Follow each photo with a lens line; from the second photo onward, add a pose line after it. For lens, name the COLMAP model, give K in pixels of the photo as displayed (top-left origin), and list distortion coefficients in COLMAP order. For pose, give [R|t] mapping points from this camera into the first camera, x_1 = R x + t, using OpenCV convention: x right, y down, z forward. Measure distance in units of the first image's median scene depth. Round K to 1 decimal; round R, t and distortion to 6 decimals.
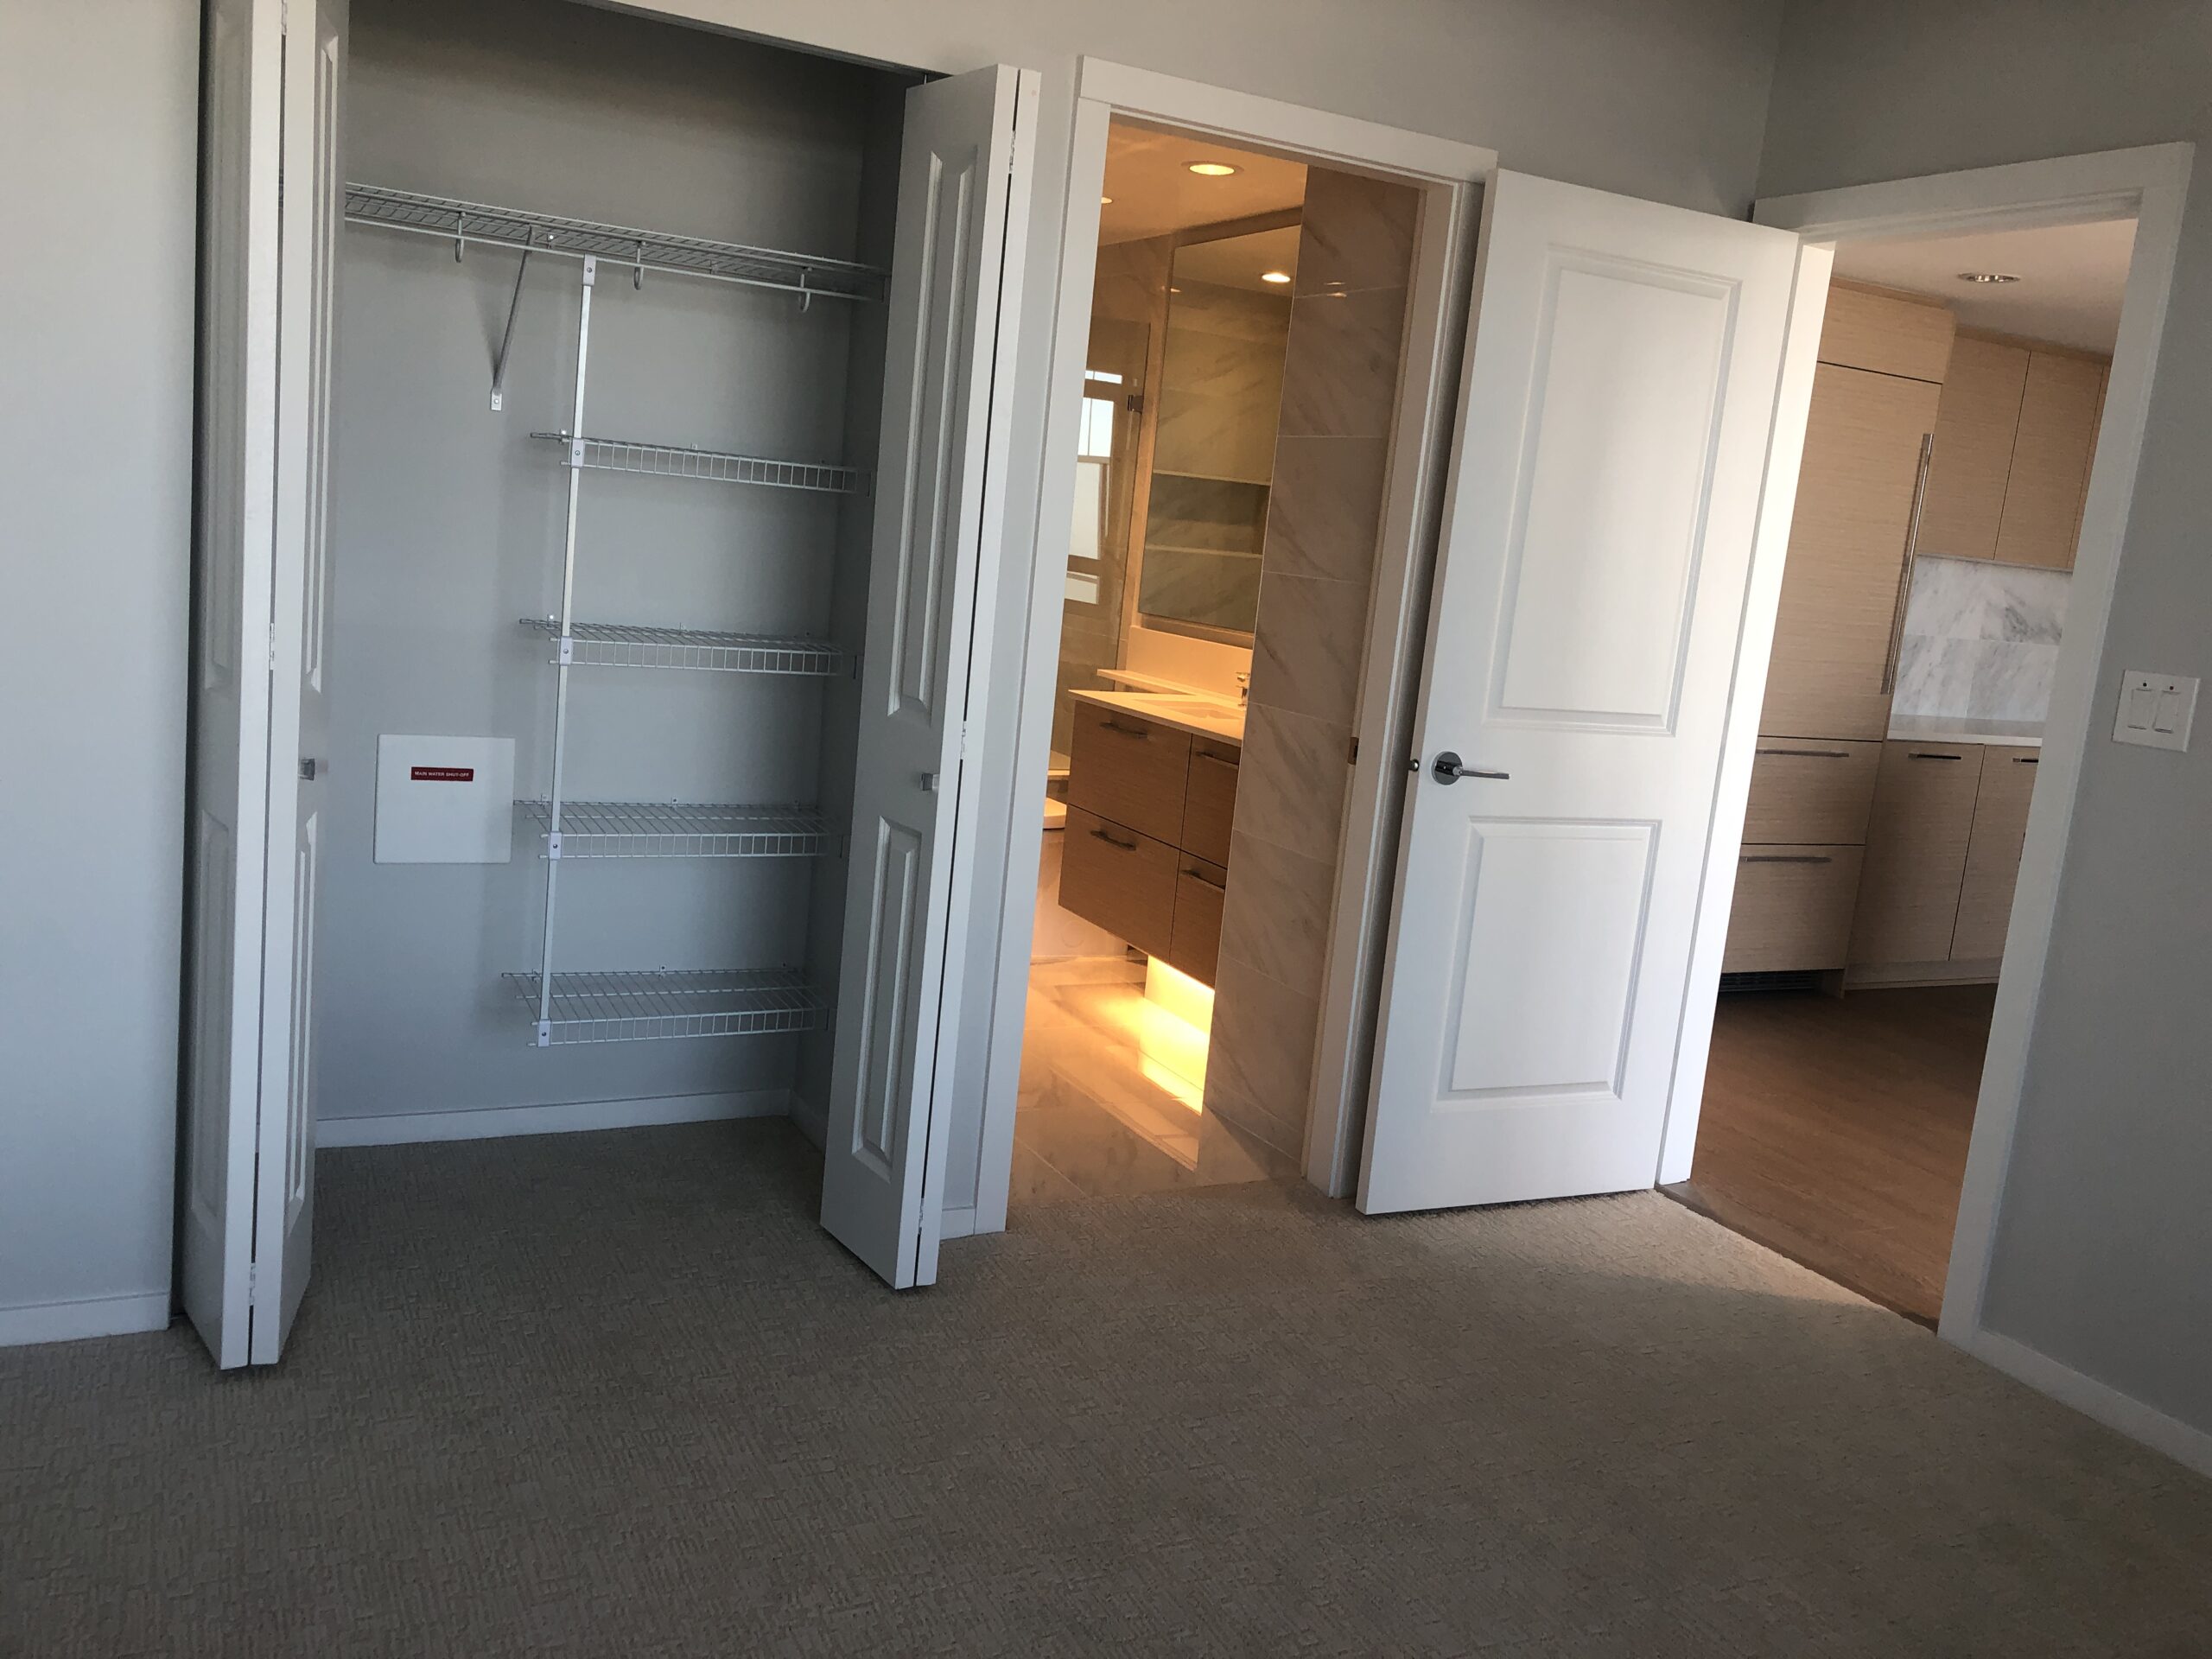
lens RADIAL K [[1799.2, 0, 1039.8], [0, 1799.2, 818.5], [0, 0, 1]] dist [0.050076, -0.072319]
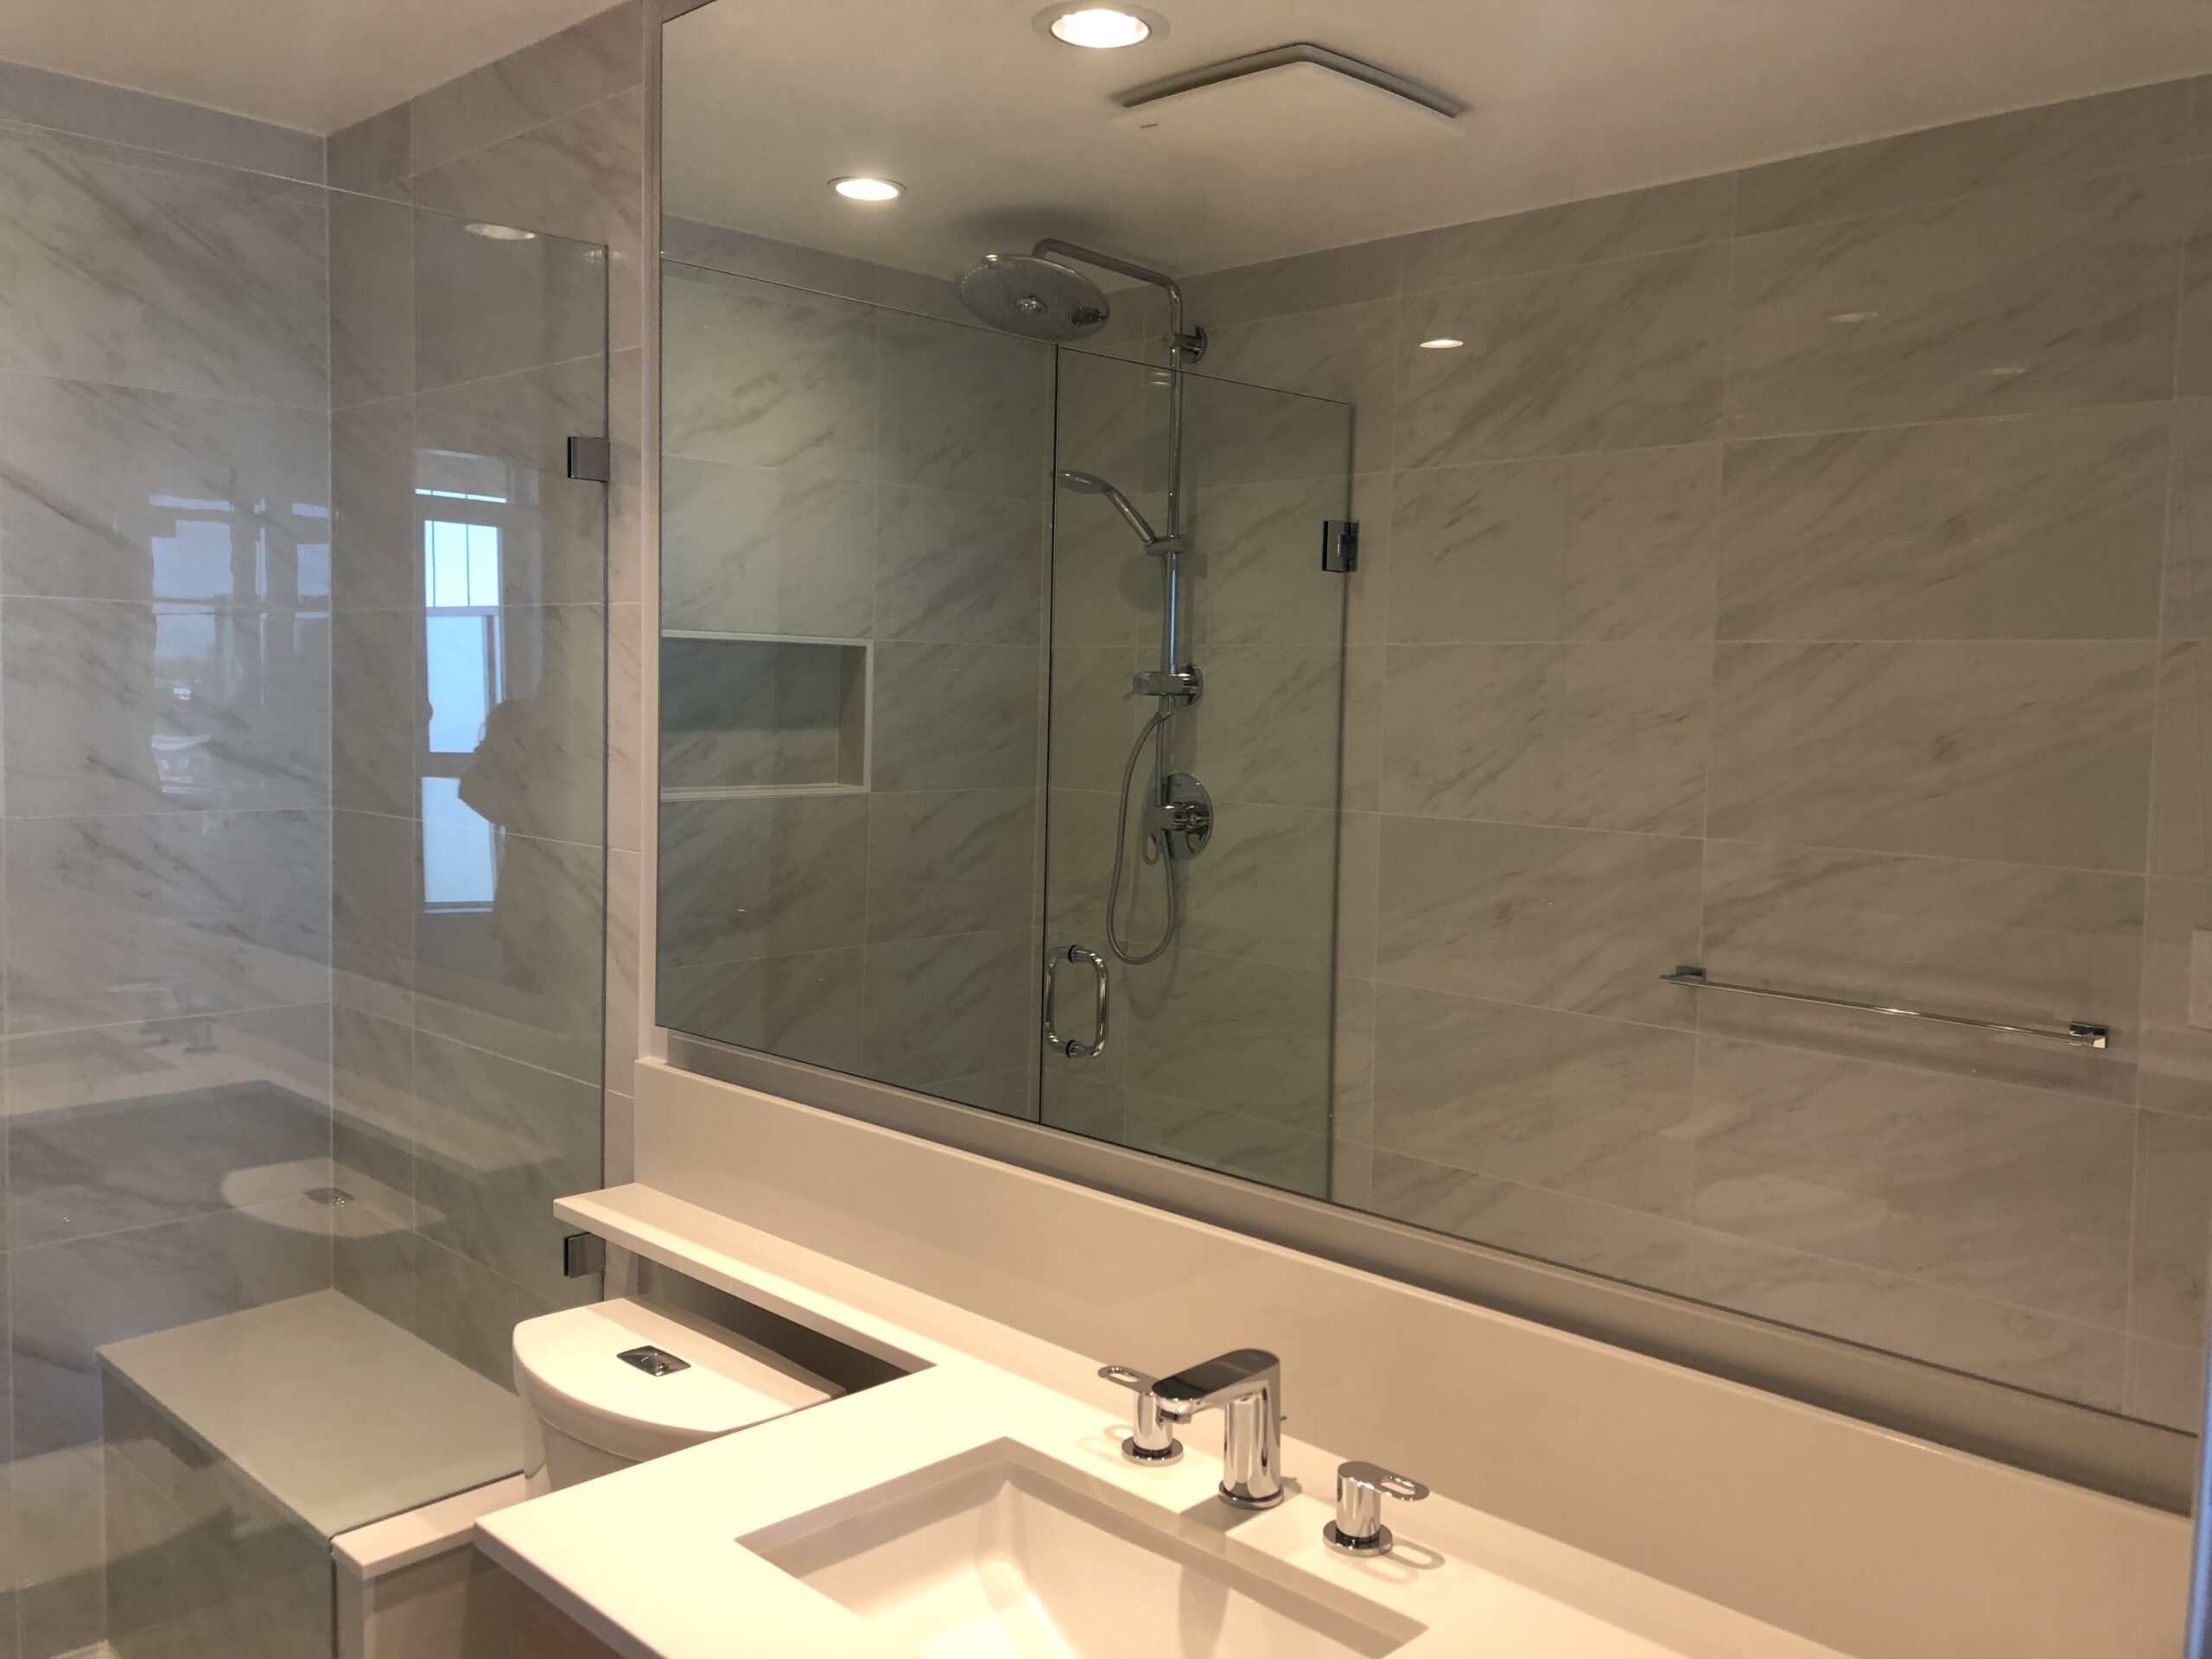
lens RADIAL K [[1799.2, 0, 1039.8], [0, 1799.2, 818.5], [0, 0, 1]] dist [0.050076, -0.072319]
pose [[0.943378, -0.094384, 0.318010, 0.019910], [0.117433, 0.991608, -0.054061, -0.157870], [-0.310239, 0.088344, 0.946545, 0.782620]]
